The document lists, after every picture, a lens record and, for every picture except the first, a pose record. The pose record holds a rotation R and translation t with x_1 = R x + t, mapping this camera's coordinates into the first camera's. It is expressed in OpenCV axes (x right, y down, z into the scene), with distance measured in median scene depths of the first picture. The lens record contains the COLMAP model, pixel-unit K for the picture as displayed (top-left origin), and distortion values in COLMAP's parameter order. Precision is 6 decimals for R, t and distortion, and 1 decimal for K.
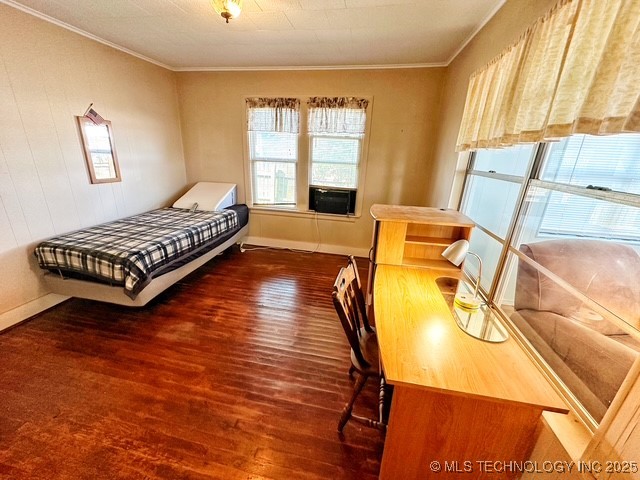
lens RADIAL K [[255.6, 0, 319.0], [0, 255.6, 238.8], [0, 0, 1]] dist [-0.002869, 0.000230]
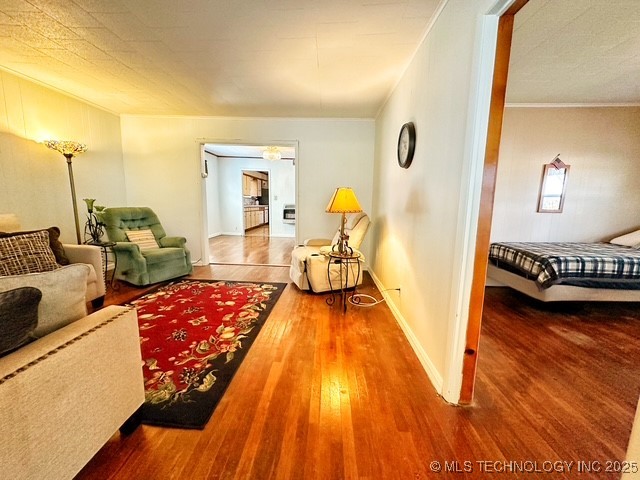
lens RADIAL K [[255.6, 0, 321.0], [0, 255.6, 239.3], [0, 0, 1]] dist [-0.002869, 0.000230]
pose [[0.166513, 0.106084, -0.980316, 0.298297], [-0.322186, 0.945480, 0.047589, 0.269029], [0.931917, 0.307920, 0.191614, -0.327957]]
